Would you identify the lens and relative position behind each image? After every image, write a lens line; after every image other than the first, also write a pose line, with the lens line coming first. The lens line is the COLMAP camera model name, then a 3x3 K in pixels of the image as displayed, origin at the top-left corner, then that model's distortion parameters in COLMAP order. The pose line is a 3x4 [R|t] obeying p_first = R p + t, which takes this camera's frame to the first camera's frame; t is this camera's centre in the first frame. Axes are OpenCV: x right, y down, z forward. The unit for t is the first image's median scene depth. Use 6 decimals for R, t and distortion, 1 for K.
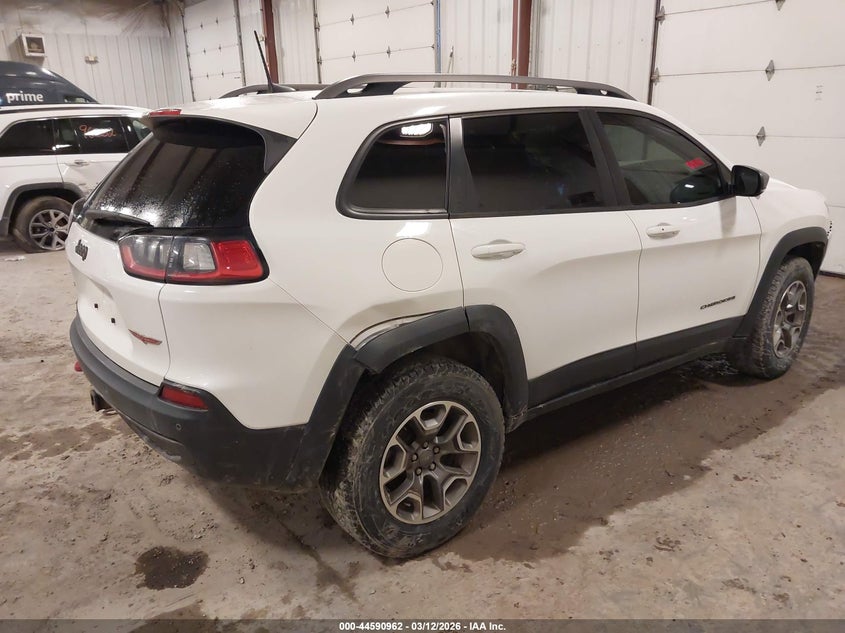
lens RADIAL K [[661.6, 0, 418.1], [0, 661.6, 316.9], [0, 0, 1]] dist [0.014615, 0.000775]
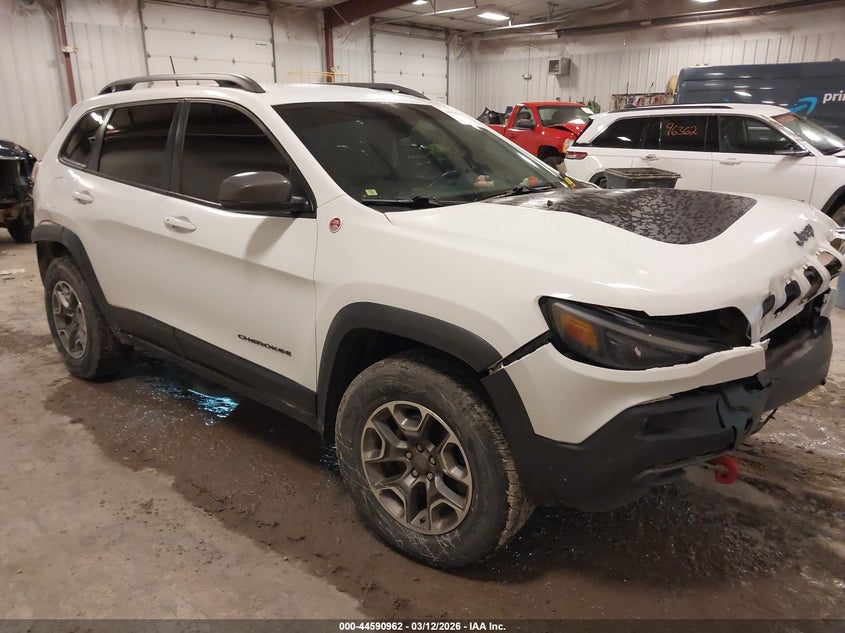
lens RADIAL K [[661.6, 0, 418.1], [0, 661.6, 316.9], [0, 0, 1]] dist [0.014615, 0.000775]
pose [[0.205713, 0.287618, -0.935392, 1.730833], [-0.291089, 0.930555, 0.222114, -0.398998], [0.934318, 0.226590, 0.275149, 1.352029]]
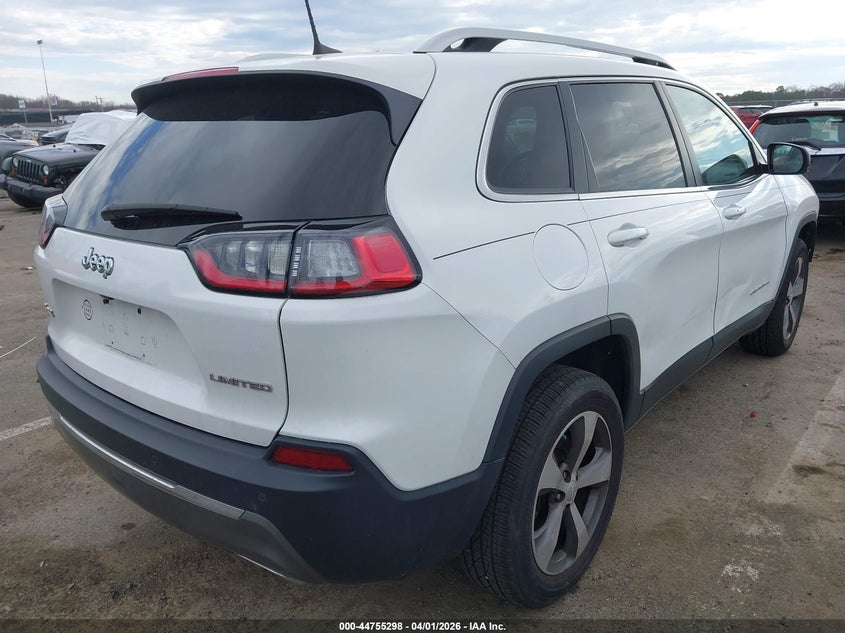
lens RADIAL K [[661.6, 0, 418.1], [0, 661.6, 316.9], [0, 0, 1]] dist [0.014615, 0.000775]
pose [[0.978728, -0.076714, 0.190280, -0.307635], [0.080599, 0.996665, -0.012751, -0.010322], [-0.188667, 0.027816, 0.981647, 0.229857]]
